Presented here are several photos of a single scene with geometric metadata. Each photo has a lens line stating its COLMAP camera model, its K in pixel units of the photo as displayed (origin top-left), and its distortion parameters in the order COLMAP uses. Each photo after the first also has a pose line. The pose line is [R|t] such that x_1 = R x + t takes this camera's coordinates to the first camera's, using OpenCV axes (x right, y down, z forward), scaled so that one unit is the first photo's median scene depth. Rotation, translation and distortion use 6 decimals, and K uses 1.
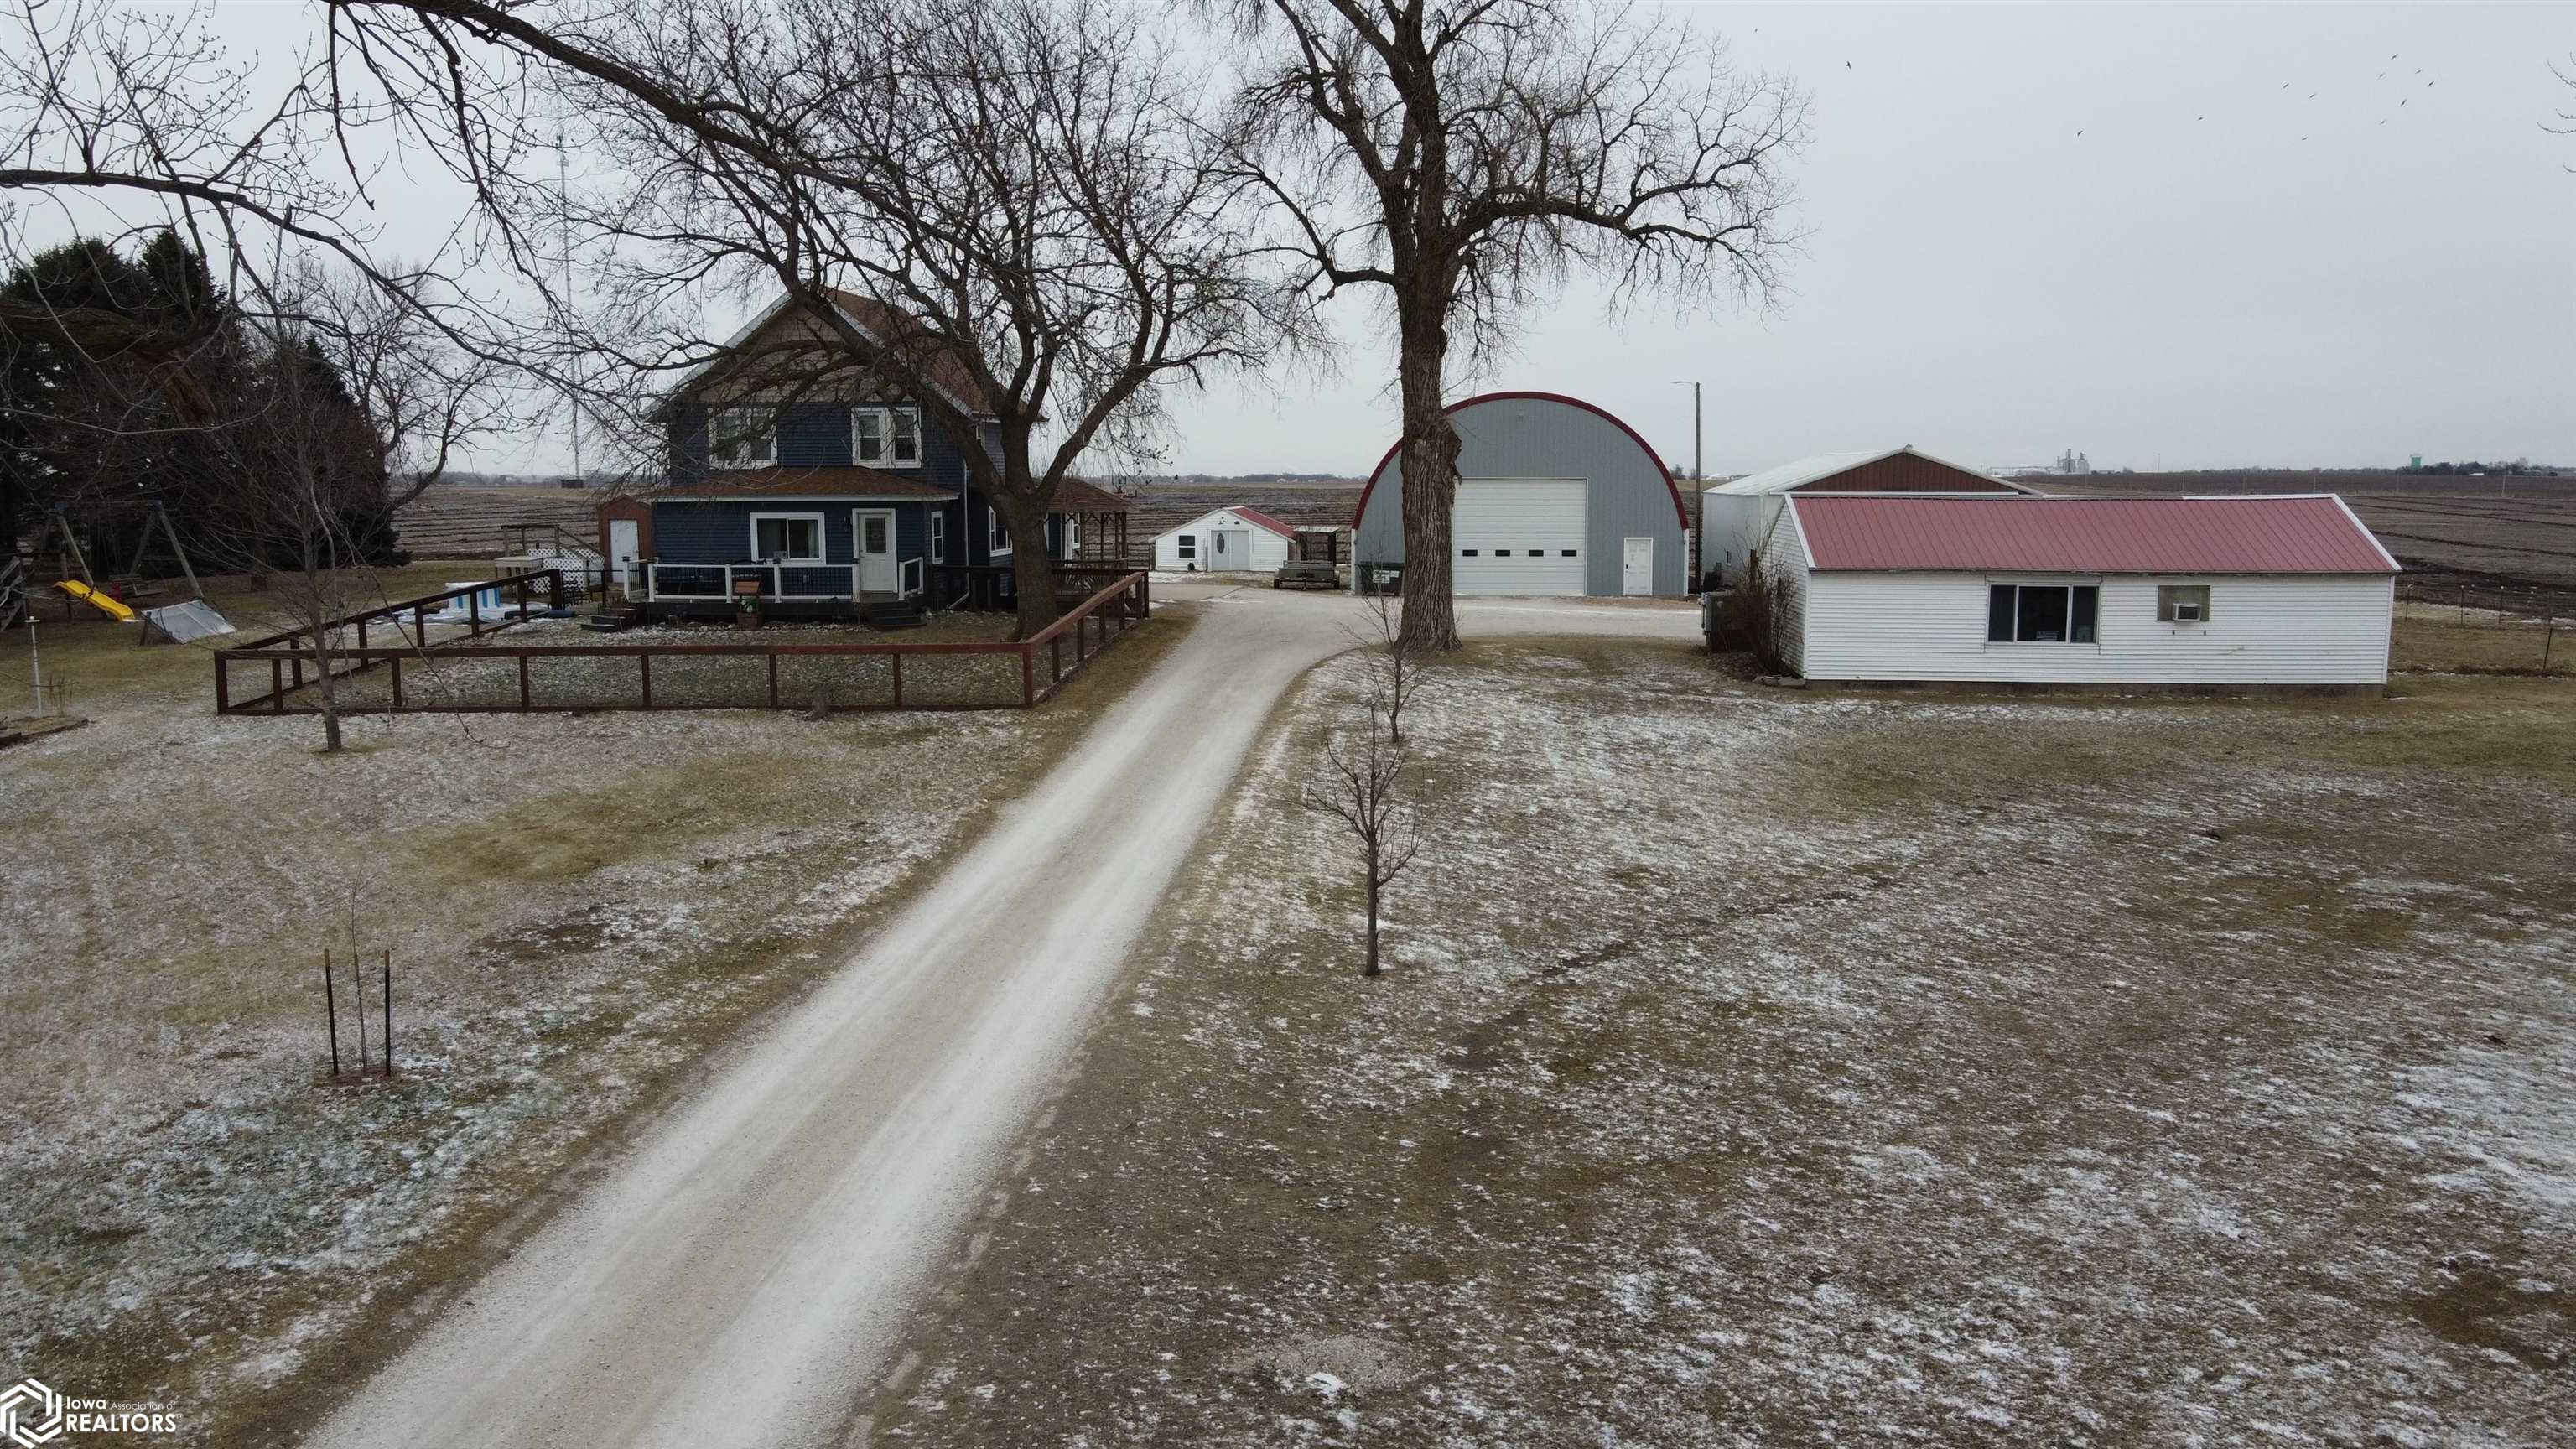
lens RADIAL K [[1882.6, 0, 1293.7], [0, 1882.6, 713.3], [0, 0, 1]] dist [-0.004601, -0.000726]
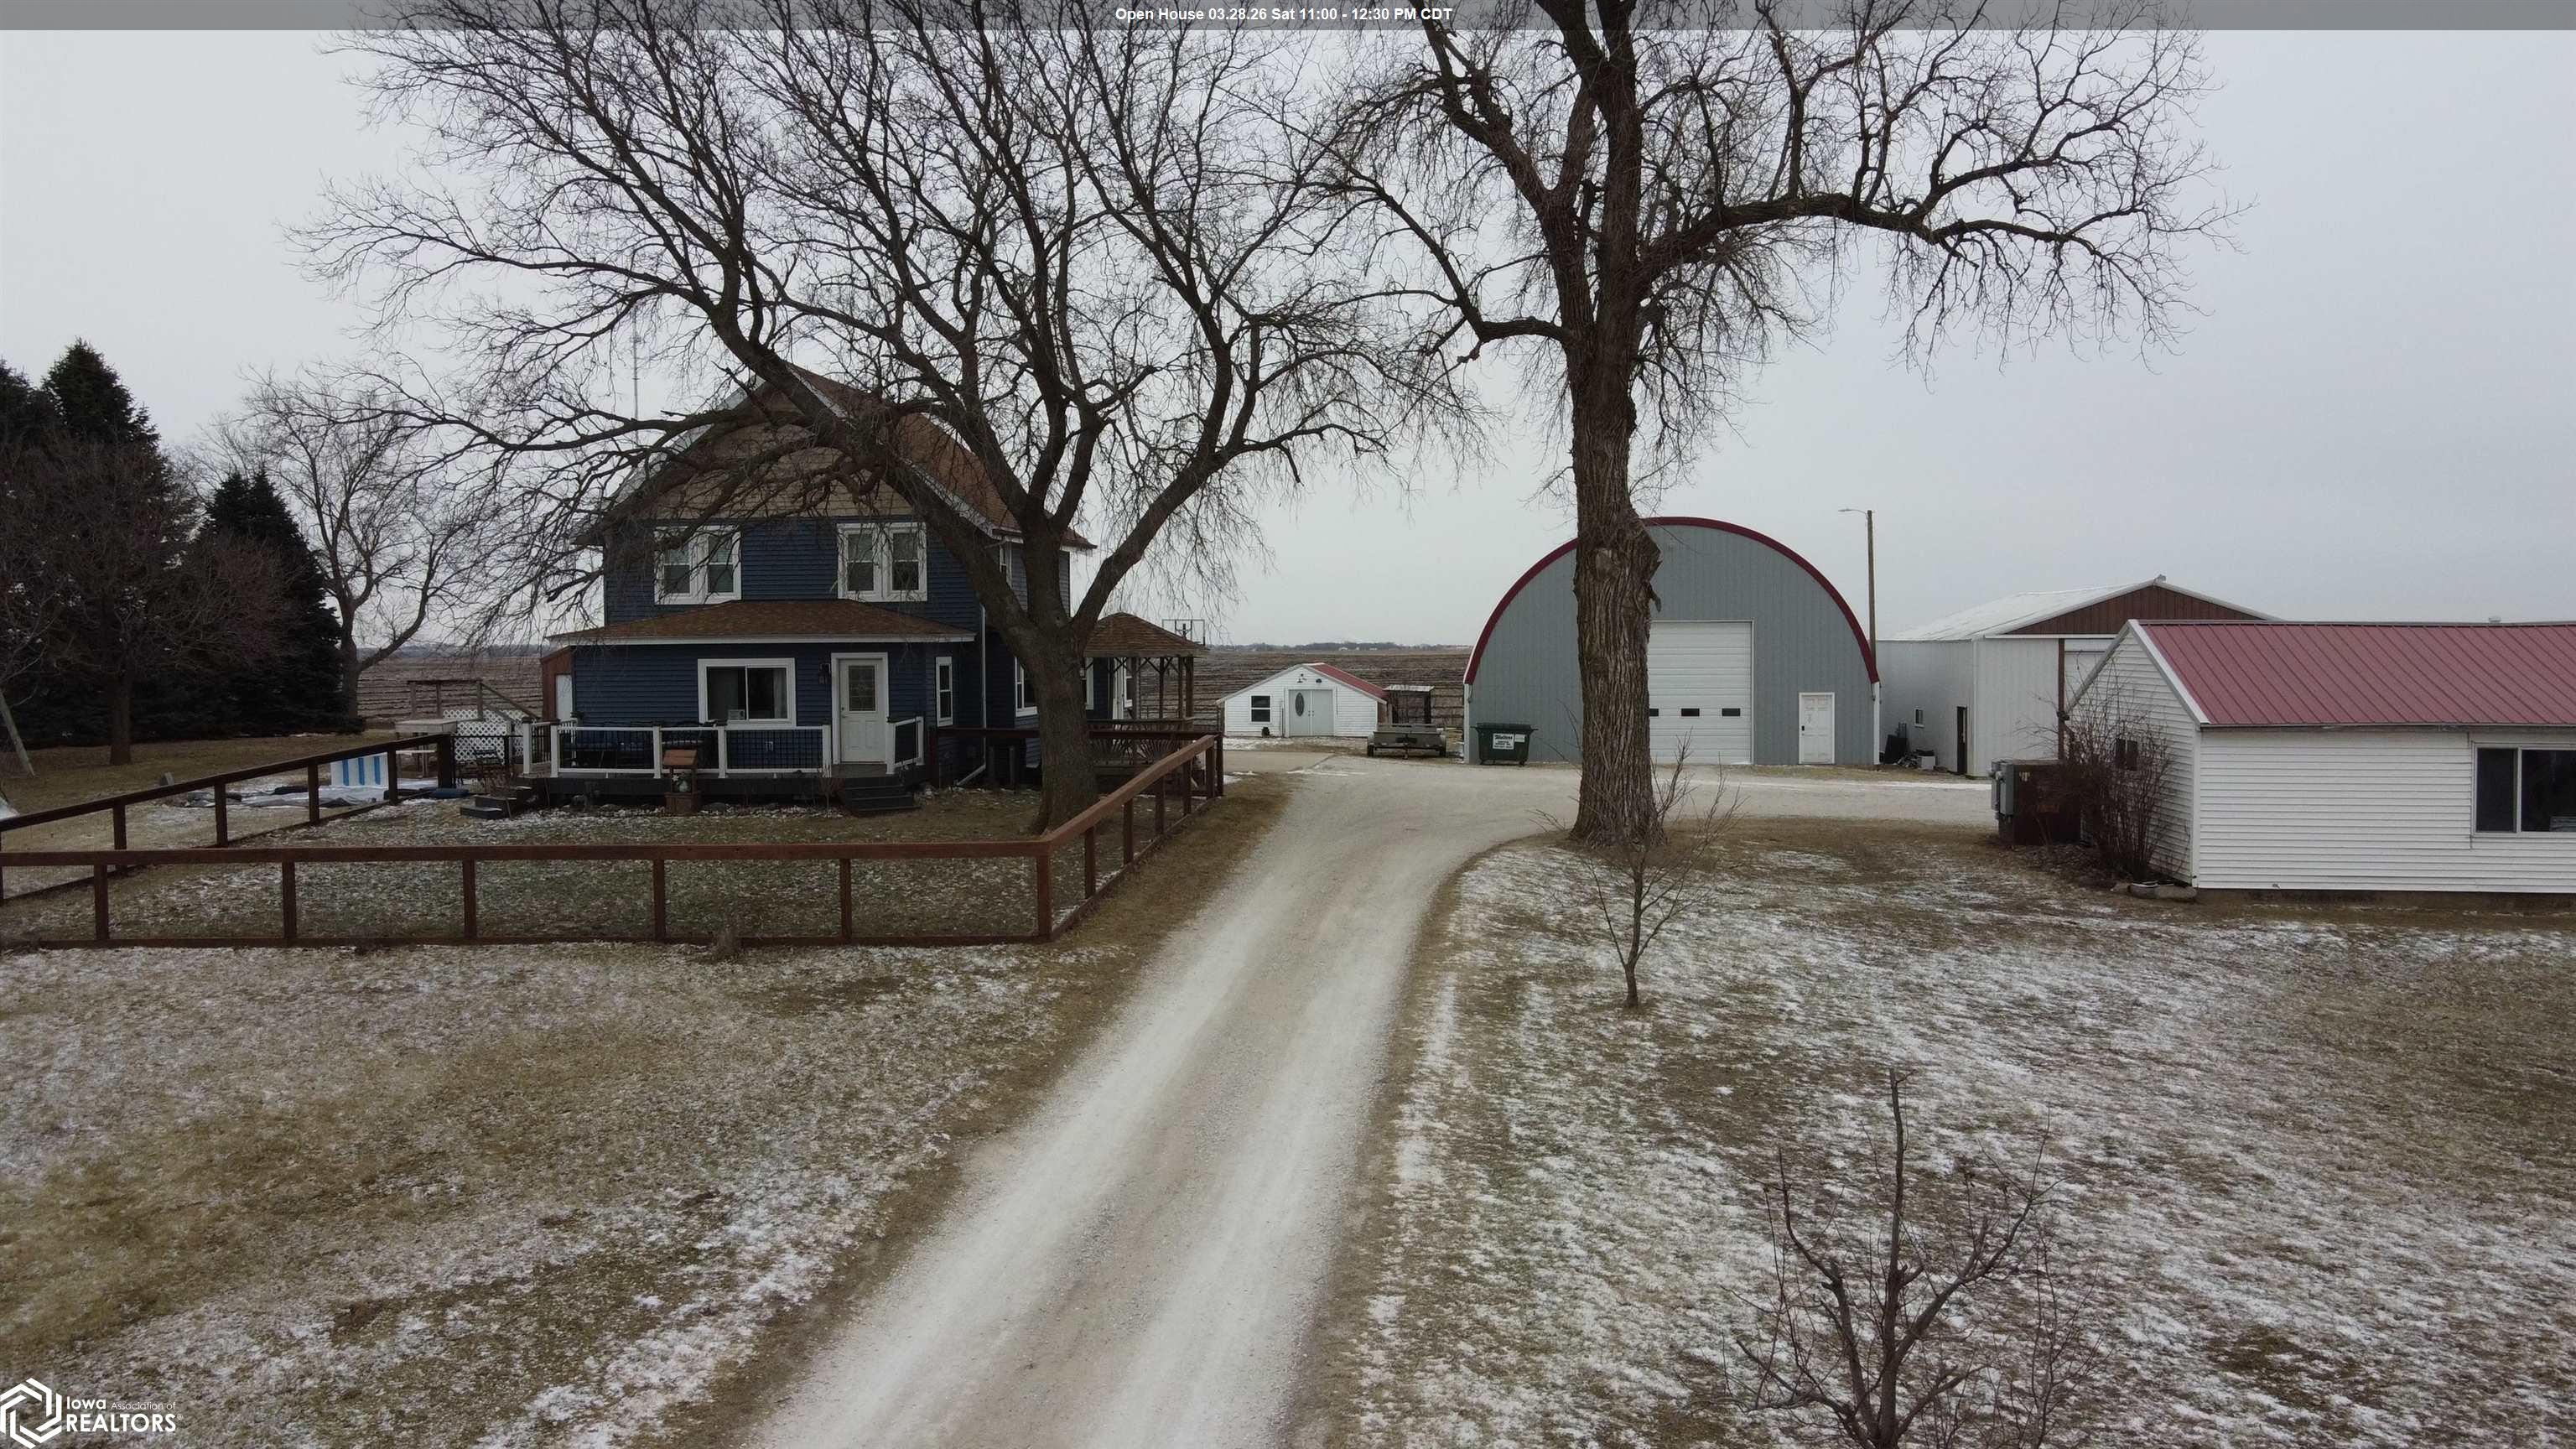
lens RADIAL K [[1882.6, 0, 1293.7], [0, 1882.6, 713.3], [0, 0, 1]] dist [-0.004601, -0.000726]
pose [[0.999455, -0.004047, -0.032753, -0.027373], [0.001119, 0.996038, -0.088921, -0.019365], [0.032983, 0.088836, 0.995500, 0.287455]]
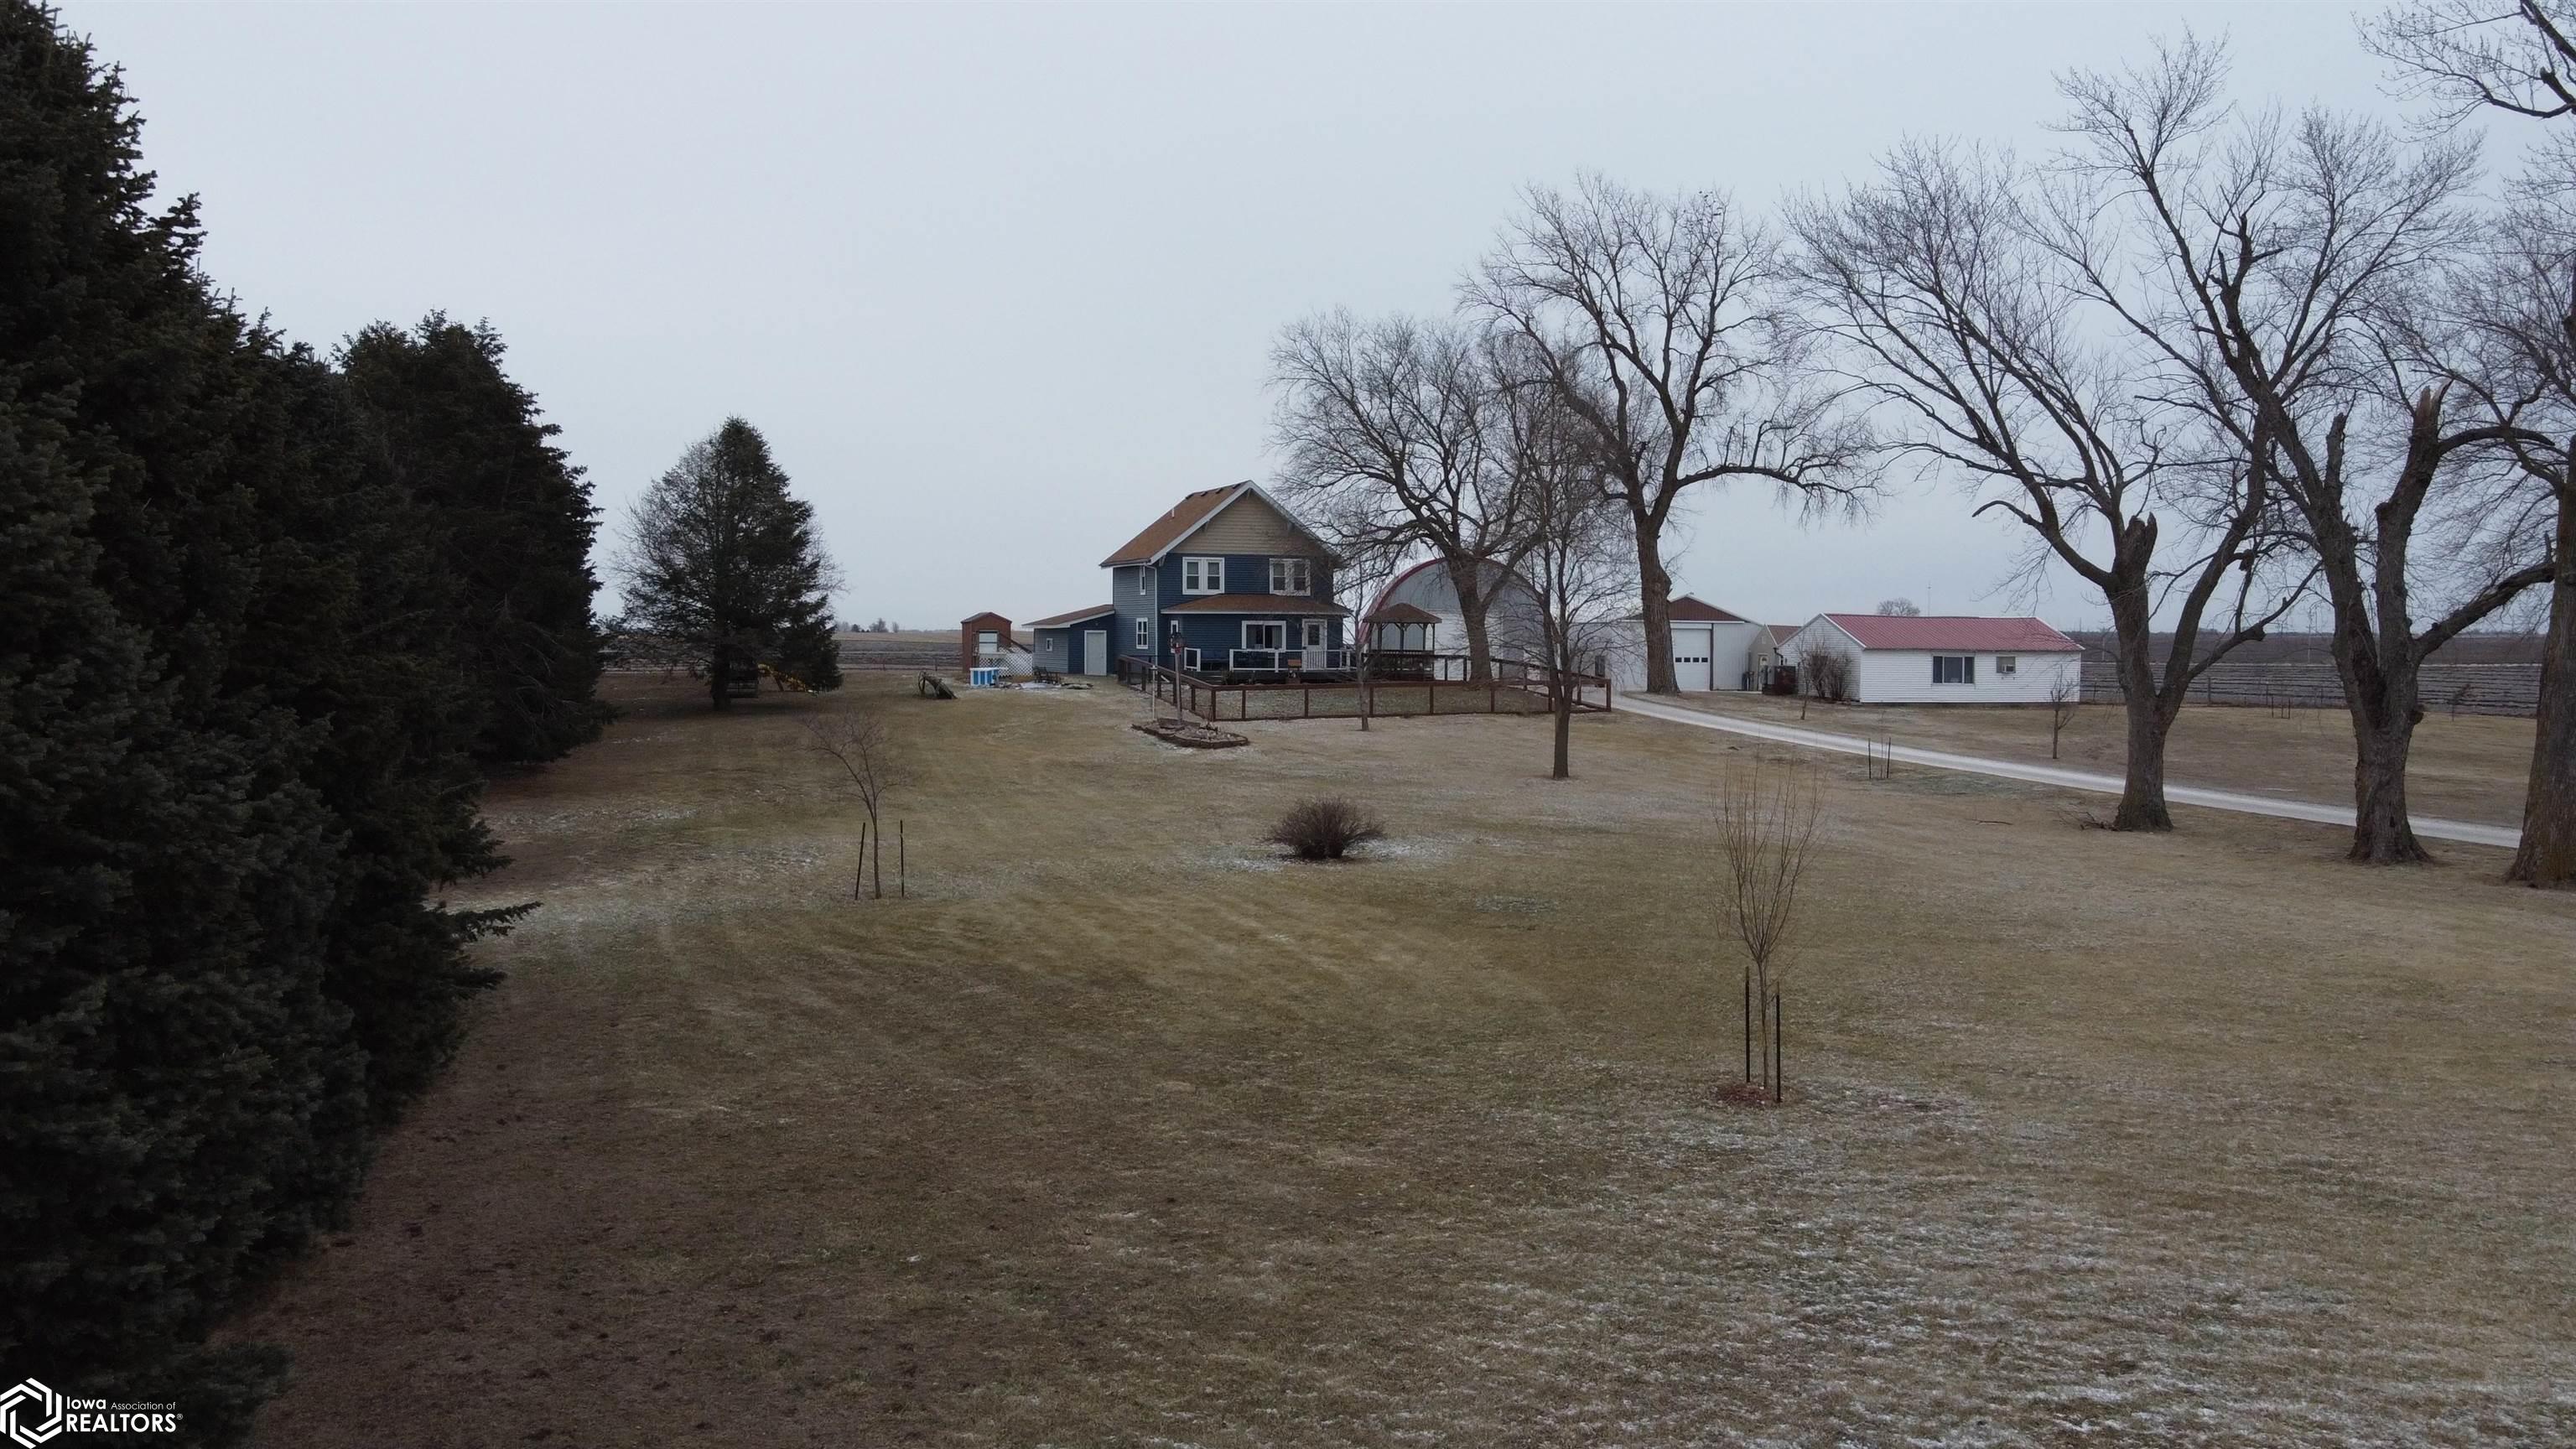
lens RADIAL K [[1882.6, 0, 1293.7], [0, 1882.6, 713.3], [0, 0, 1]] dist [-0.004601, -0.000726]
pose [[0.928416, -0.010277, 0.371400, -0.969255], [0.039843, 0.996607, -0.072021, 0.106753], [-0.369400, 0.081664, 0.925675, -0.605813]]
